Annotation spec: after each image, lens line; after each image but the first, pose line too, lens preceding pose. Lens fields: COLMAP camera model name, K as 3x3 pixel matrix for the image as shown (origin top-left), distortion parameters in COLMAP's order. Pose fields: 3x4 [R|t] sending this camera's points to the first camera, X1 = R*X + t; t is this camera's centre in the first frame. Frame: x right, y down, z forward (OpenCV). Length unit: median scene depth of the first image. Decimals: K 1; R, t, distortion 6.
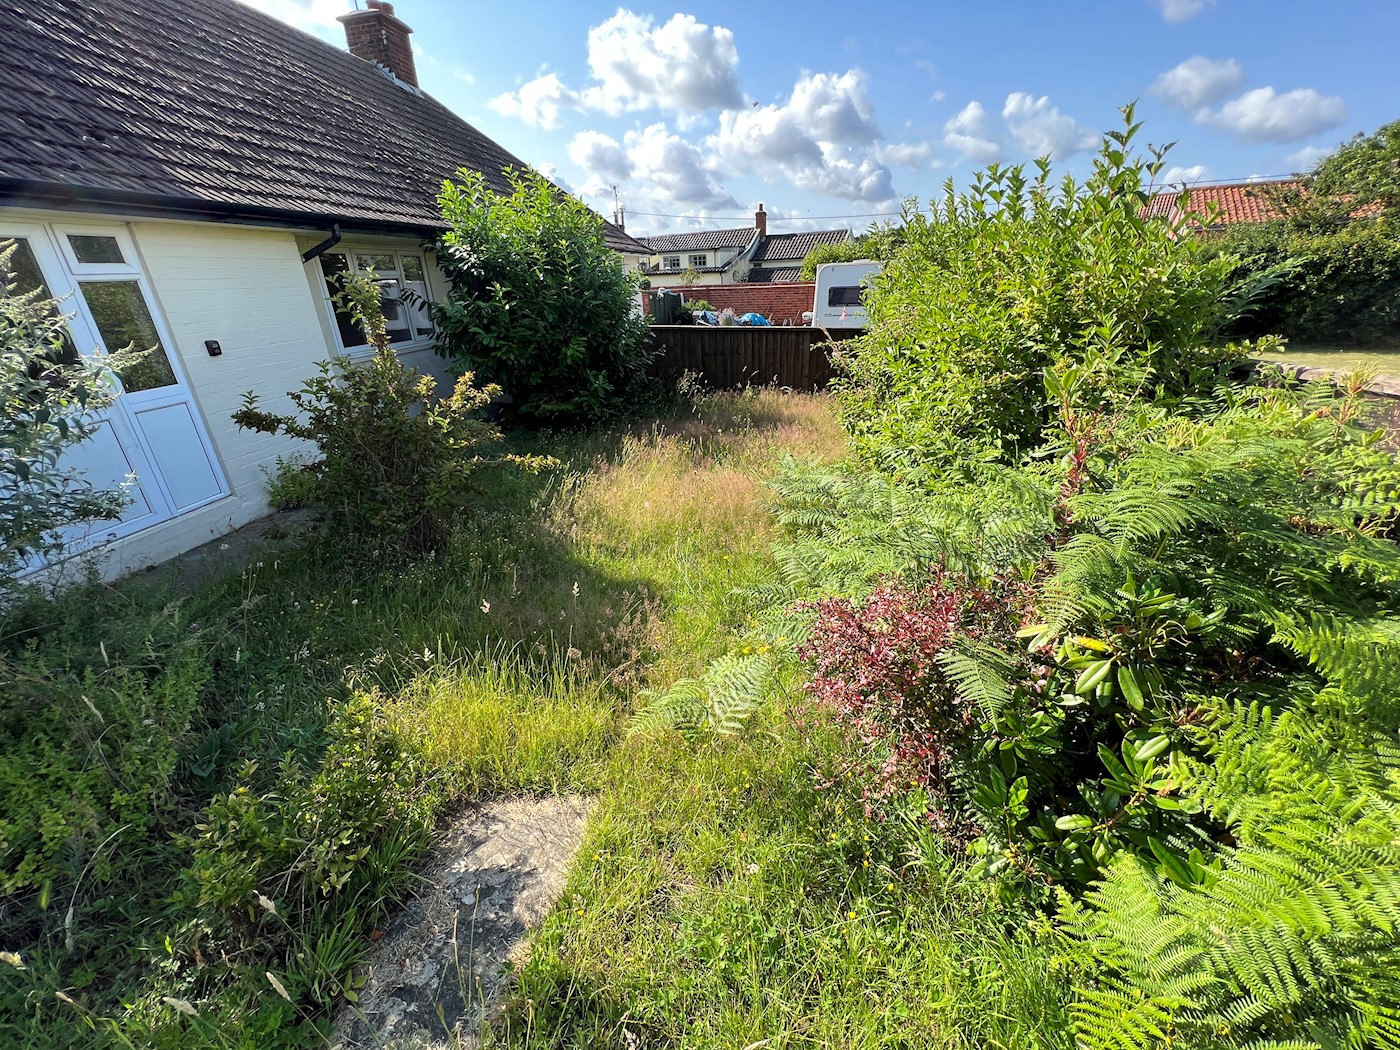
lens RADIAL K [[561.9, 0, 697.1], [0, 561.9, 519.7], [0, 0, 1]] dist [0.000241, -0.000094]
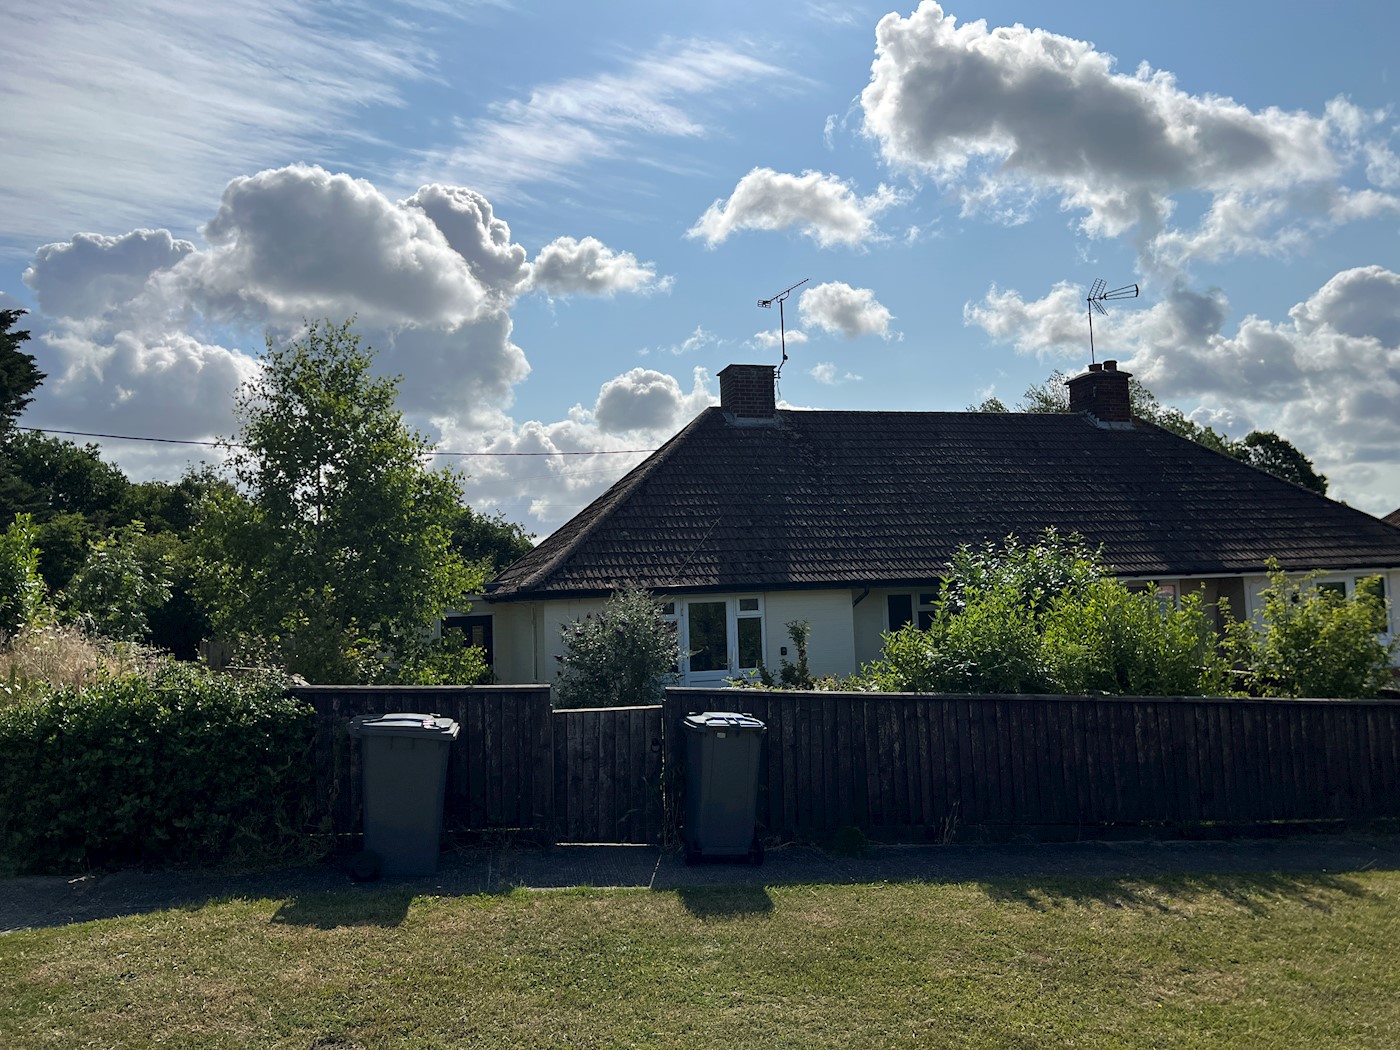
lens RADIAL K [[1052.7, 0, 703.7], [0, 1052.7, 524.7], [0, 0, 1]] dist [0.093764, -0.114180]
pose [[0.447808, -0.036515, -0.893384, 1.915031], [-0.341133, 0.916610, -0.208457, 0.112033], [0.826496, 0.398111, 0.398009, -0.684011]]
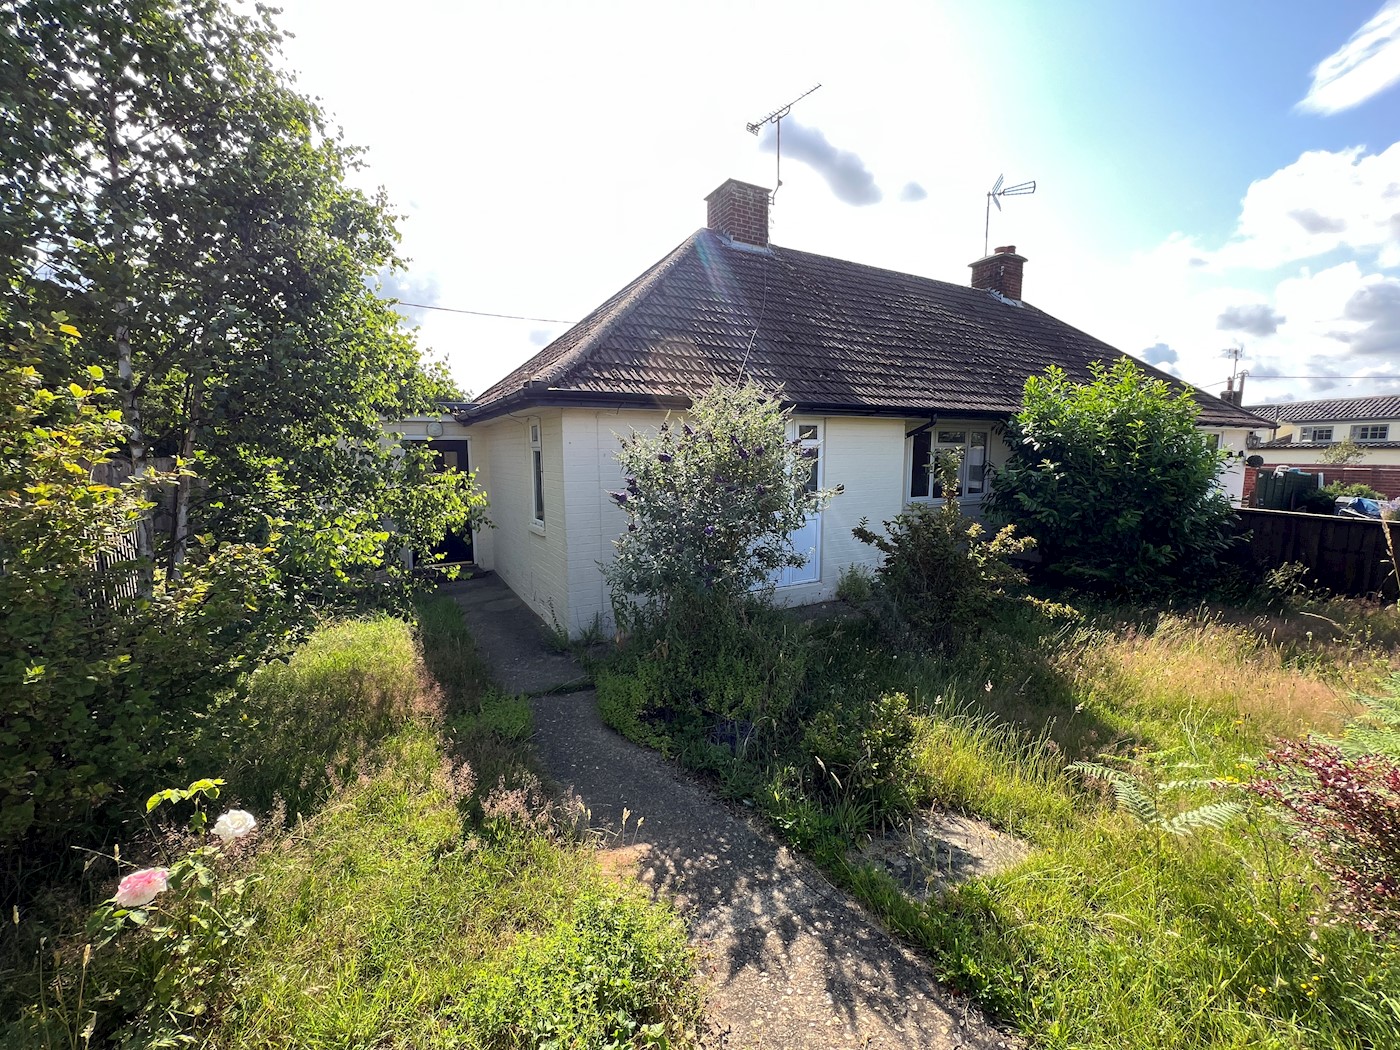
lens RADIAL K [[561.9, 0, 697.1], [0, 561.9, 519.7], [0, 0, 1]] dist [0.000241, -0.000094]
pose [[0.638641, 0.127225, -0.758915, 0.073699], [-0.325039, 0.938536, -0.116190, 0.077179], [0.697486, 0.320881, 0.640741, -0.228586]]
